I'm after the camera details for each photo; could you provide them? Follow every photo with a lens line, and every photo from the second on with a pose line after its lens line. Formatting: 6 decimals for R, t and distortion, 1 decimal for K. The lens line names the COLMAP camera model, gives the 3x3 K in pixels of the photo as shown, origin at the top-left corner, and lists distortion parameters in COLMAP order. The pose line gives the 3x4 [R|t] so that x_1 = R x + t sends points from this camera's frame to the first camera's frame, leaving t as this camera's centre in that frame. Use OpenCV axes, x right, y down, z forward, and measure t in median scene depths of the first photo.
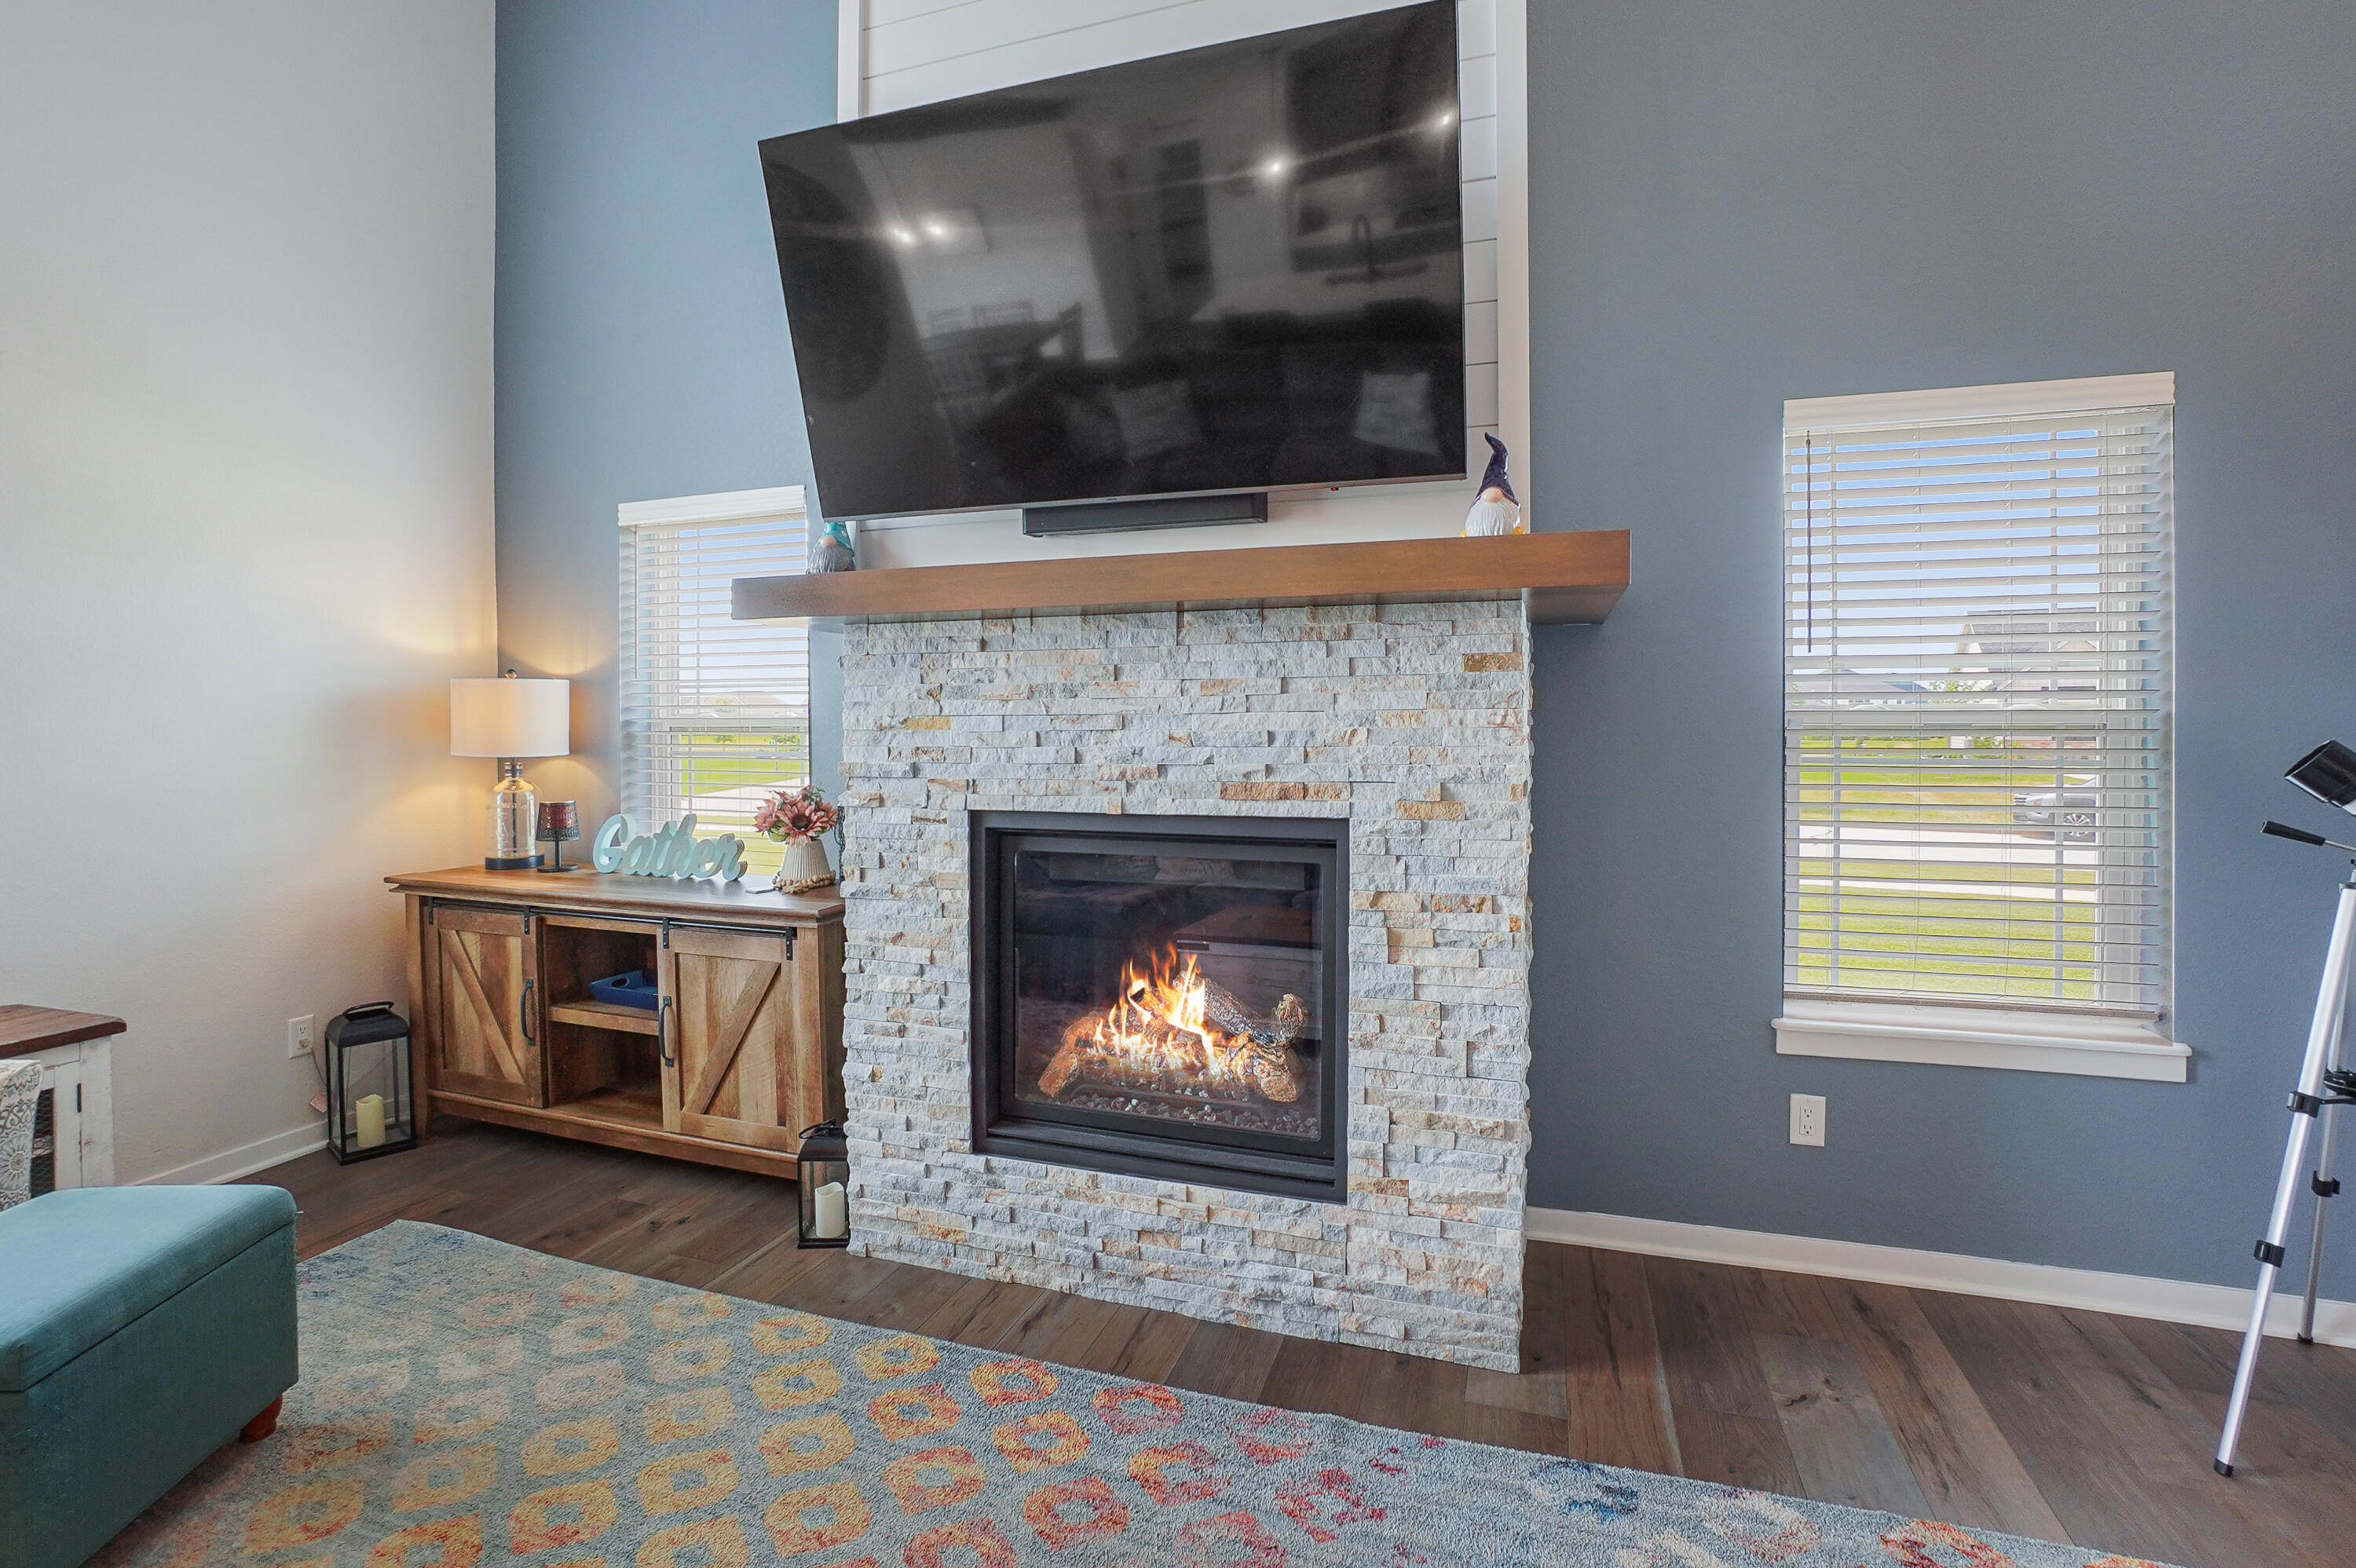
lens RADIAL K [[1086.1, 0, 1154.4], [0, 1086.1, 742.3], [0, 0, 1]] dist [-0.040790, 0.006778]
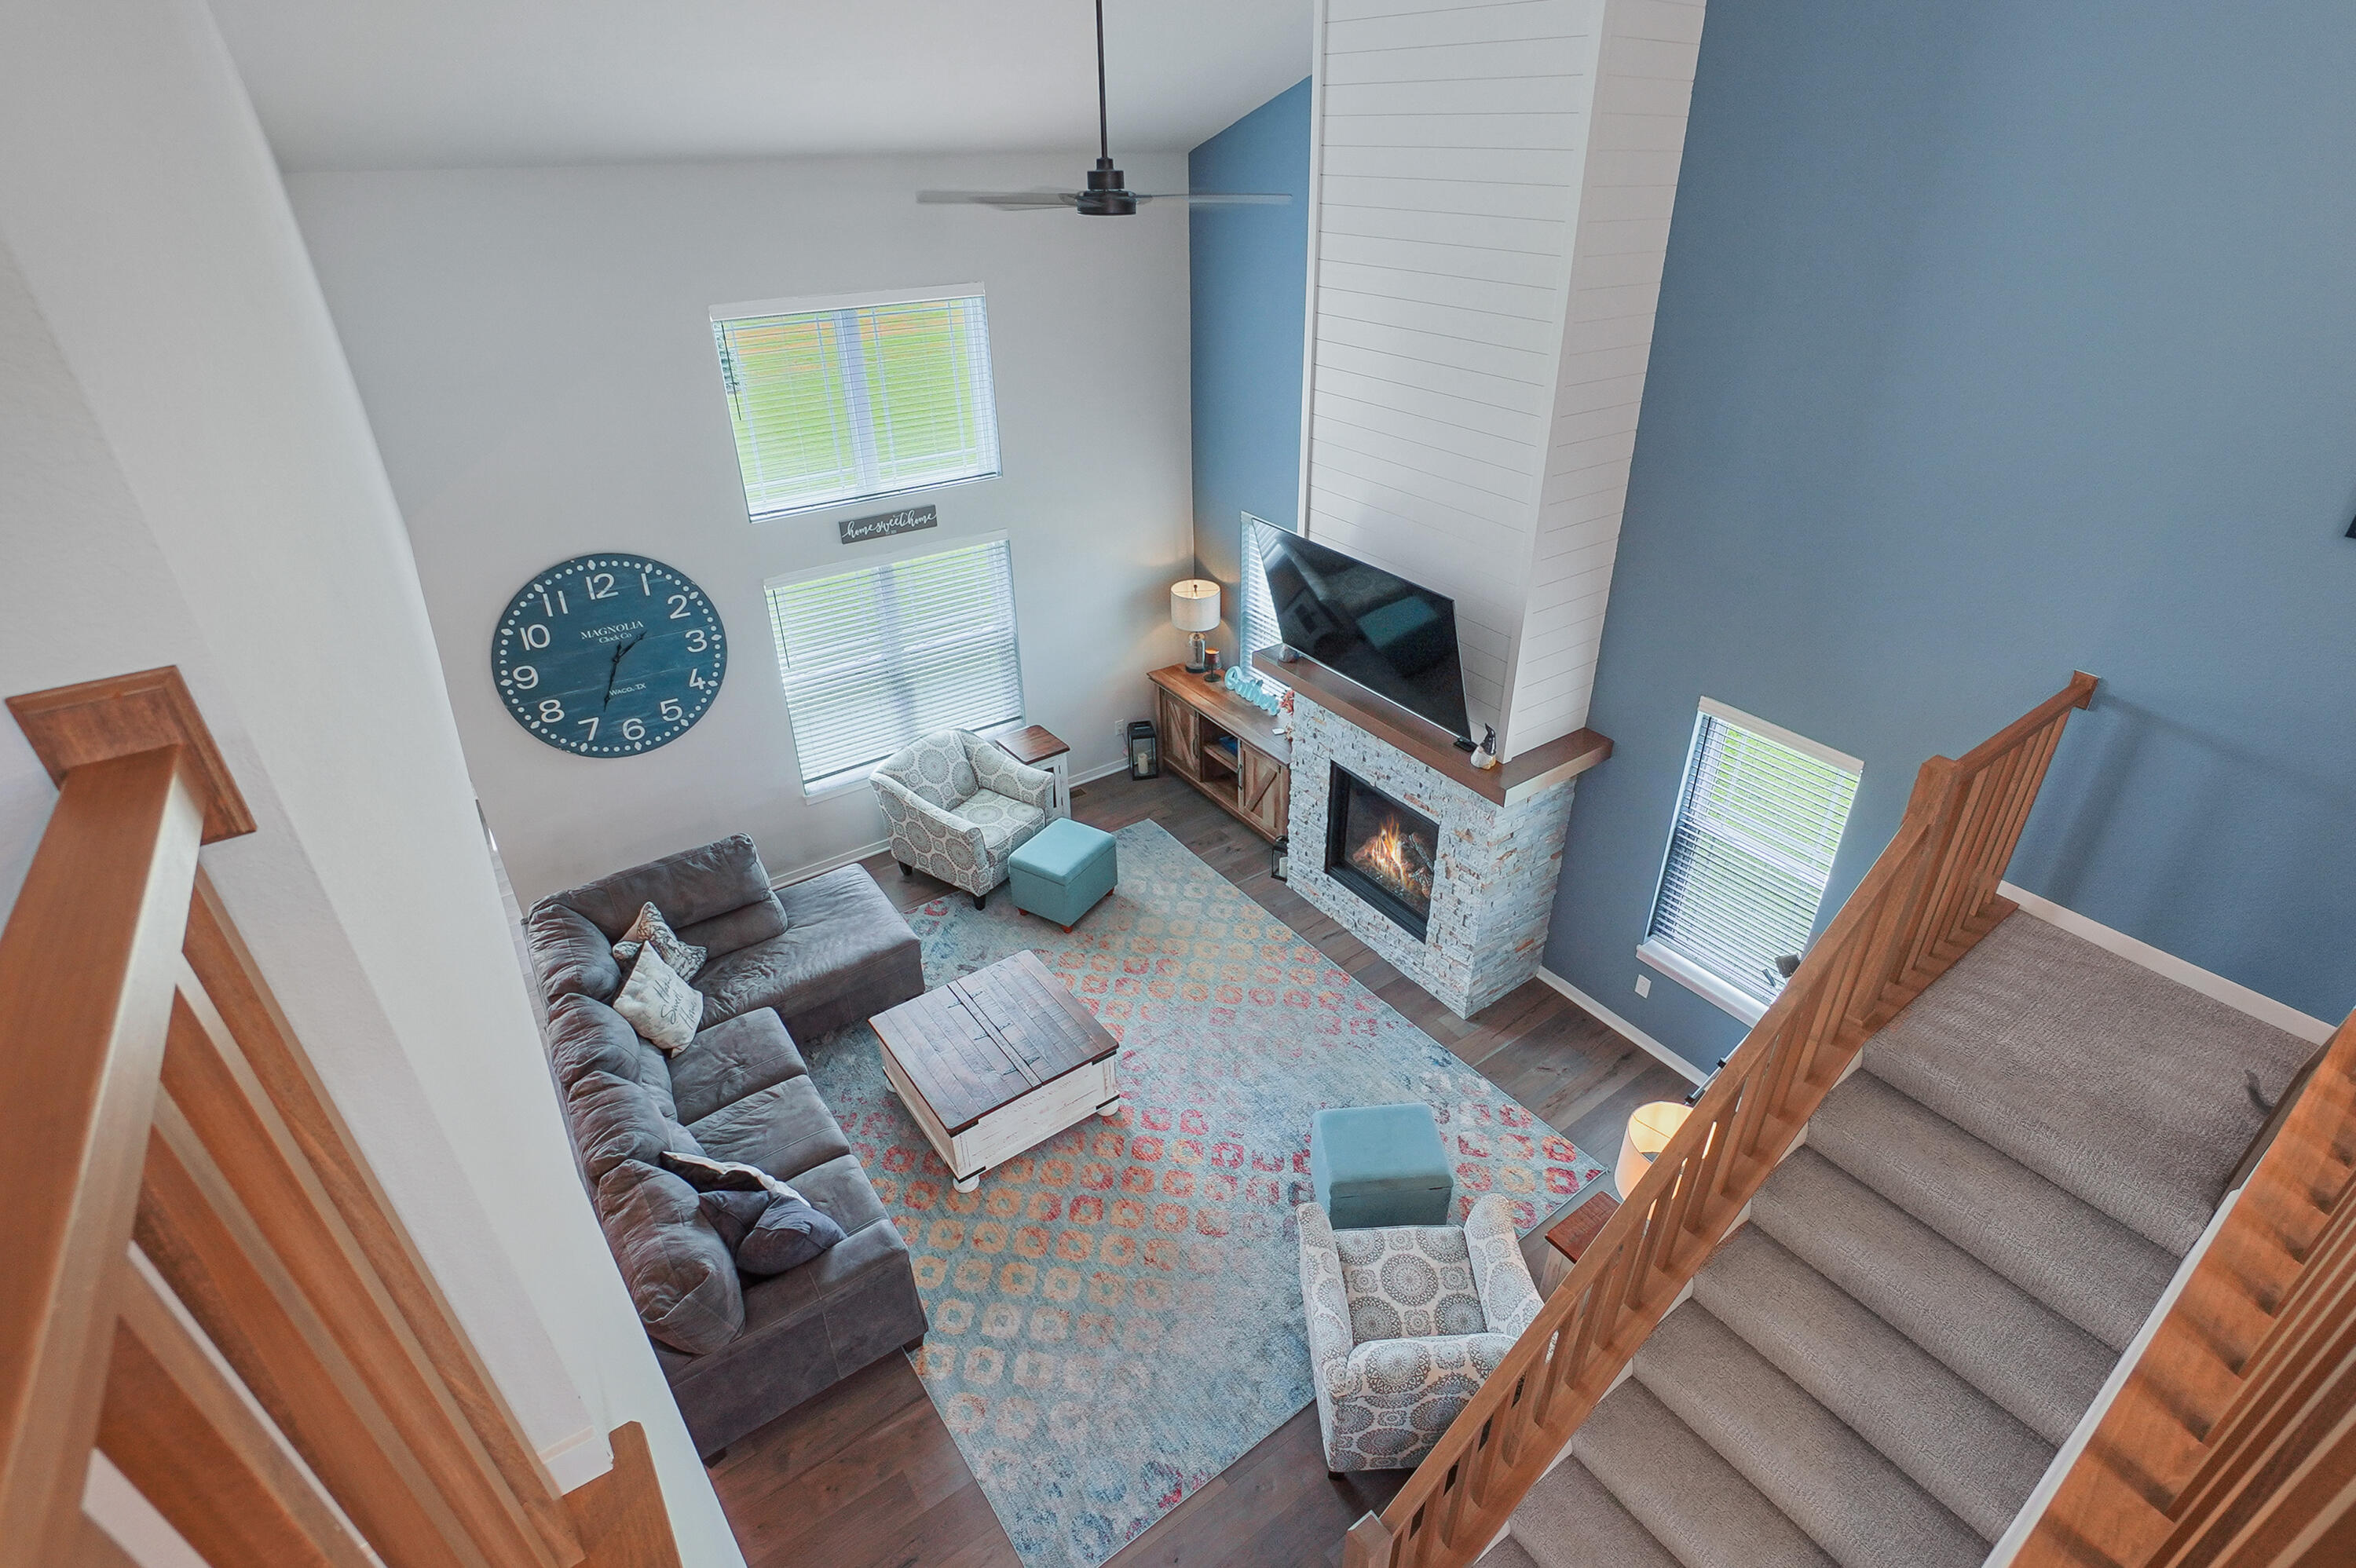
lens RADIAL K [[1086.1, 0, 1185.5], [0, 1086.1, 791.3], [0, 0, 1]] dist [-0.040790, 0.006778]
pose [[0.809578, 0.292698, -0.508834, 0.868666], [0.003346, 0.864504, 0.502615, -1.151314], [0.587003, -0.408609, 0.698903, -0.989954]]
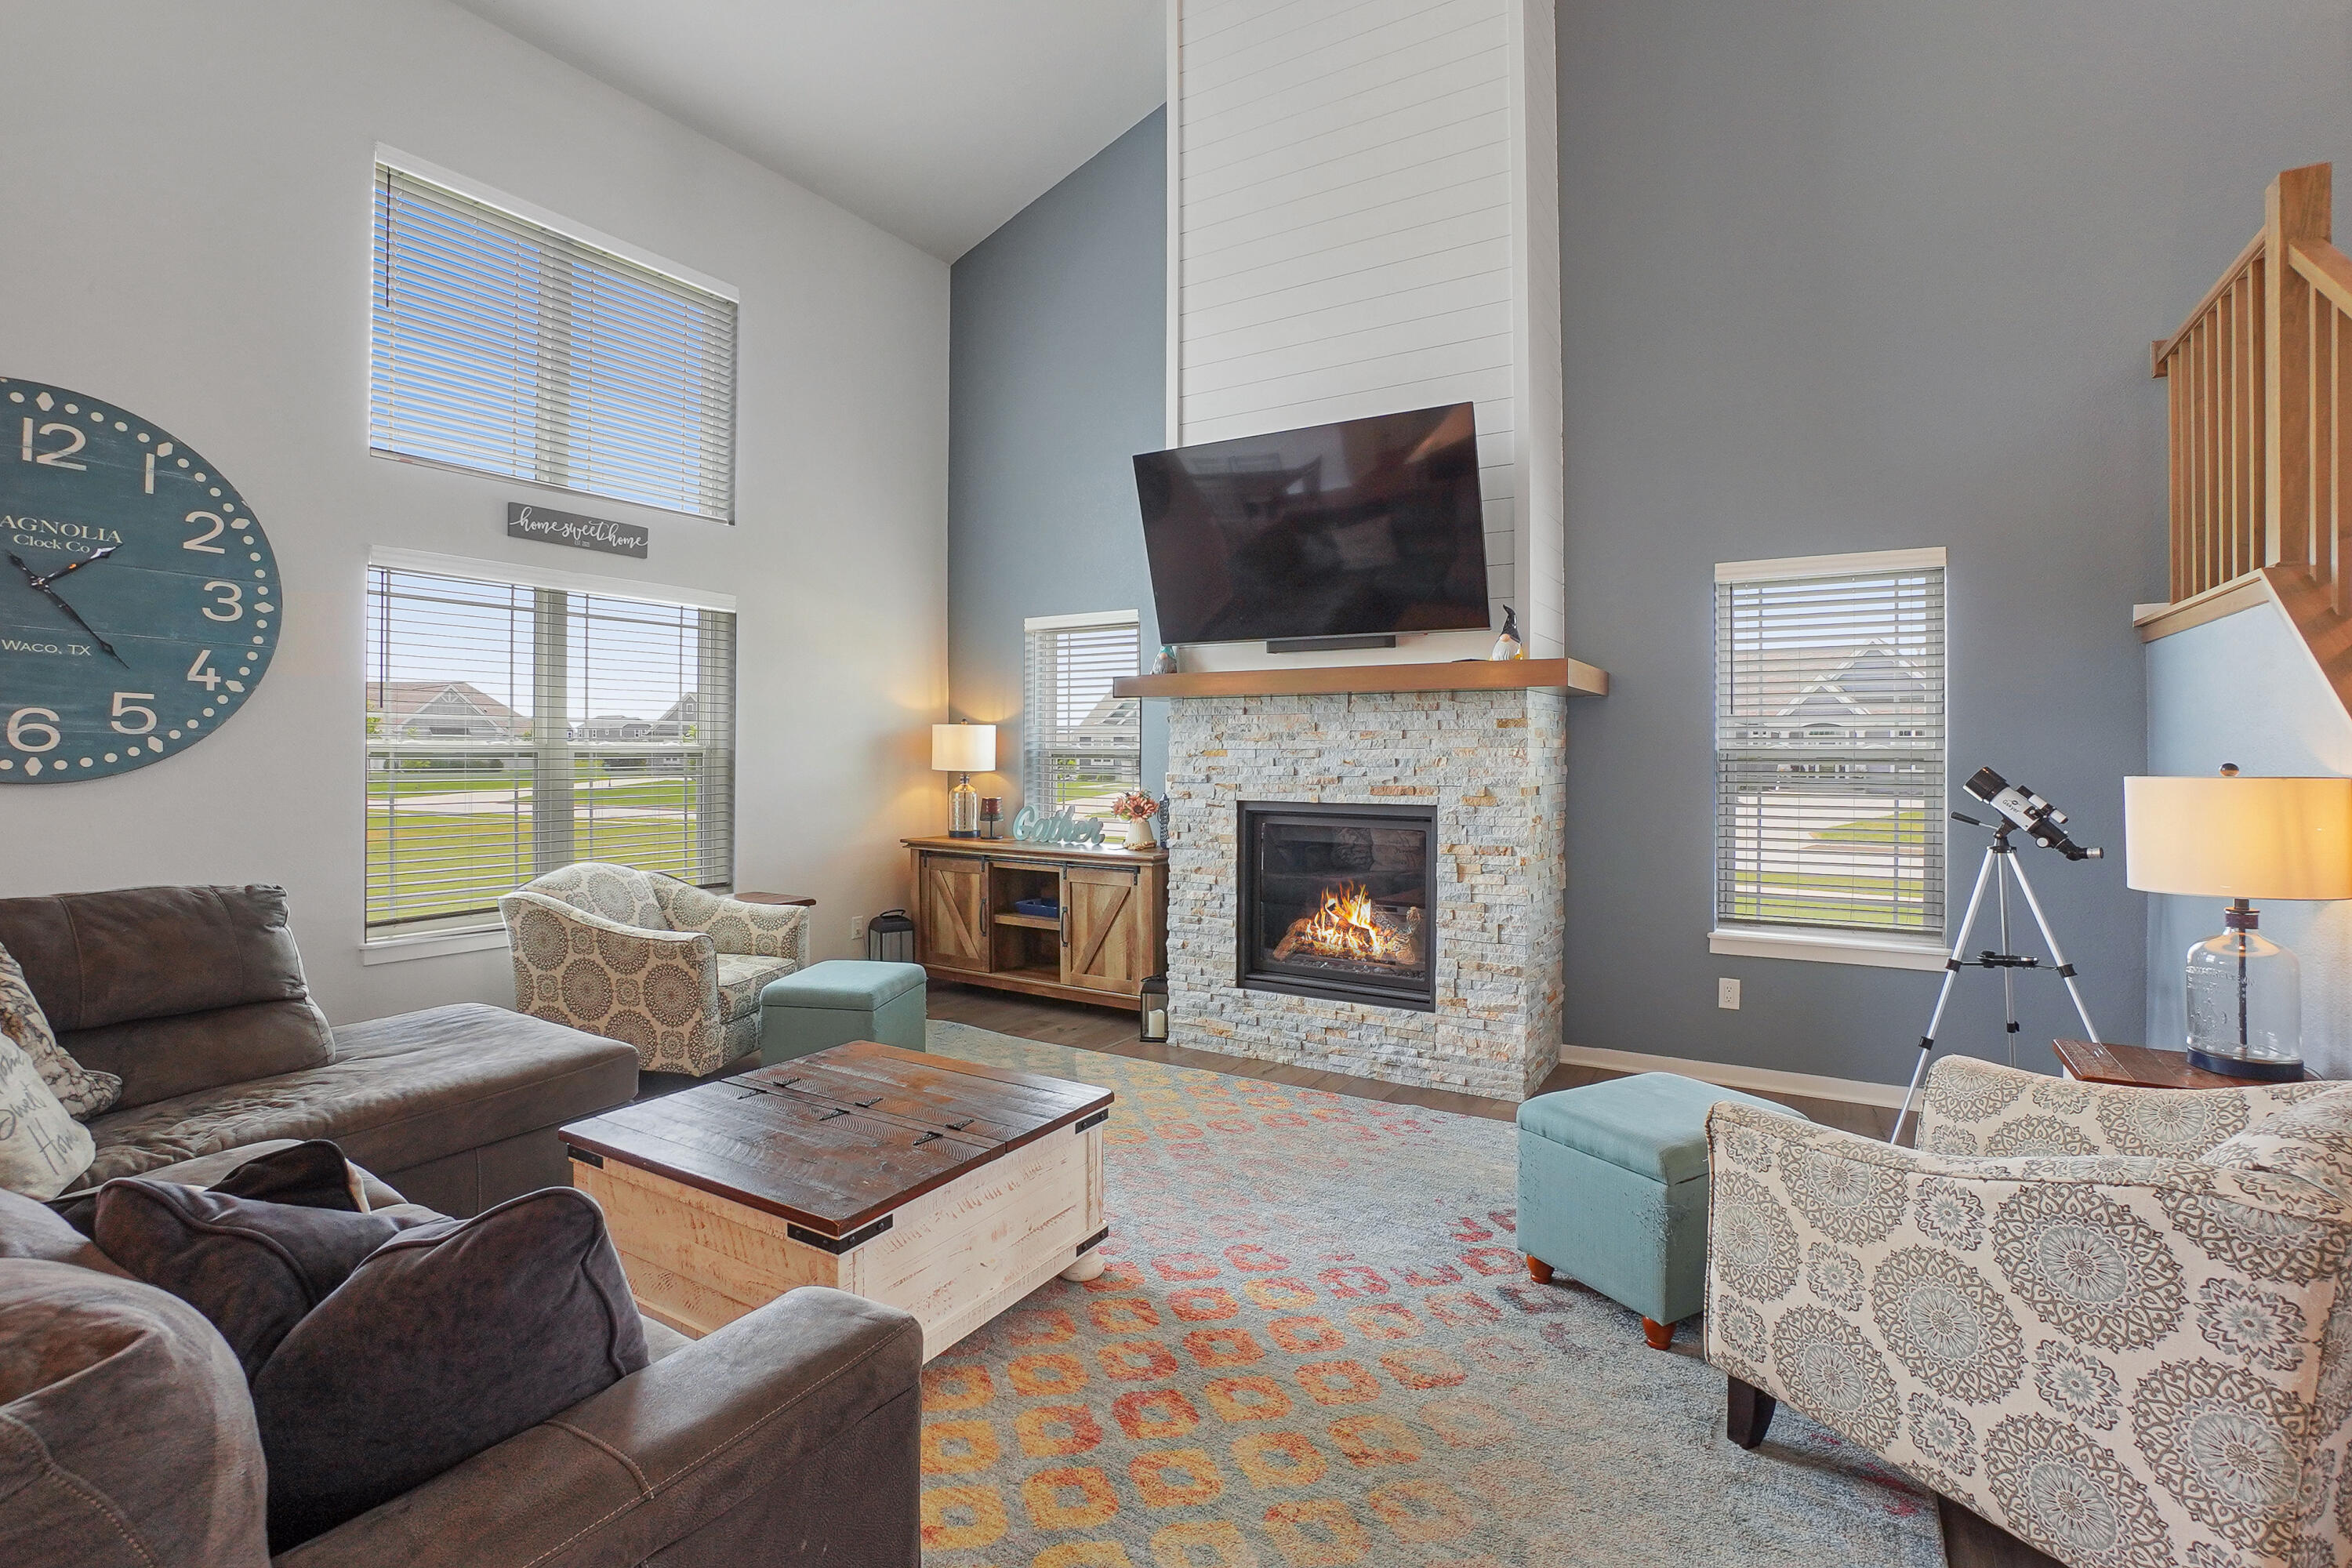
lens RADIAL K [[1084.3, 0, 1147.4], [0, 1084.3, 770.7], [0, 0, 1]] dist [-0.040790, 0.006778]
pose [[0.971205, 0.008729, -0.238084, 0.122426], [-0.008097, 0.999961, 0.003634, 0.006595], [0.238106, -0.001601, 0.971238, -0.846858]]
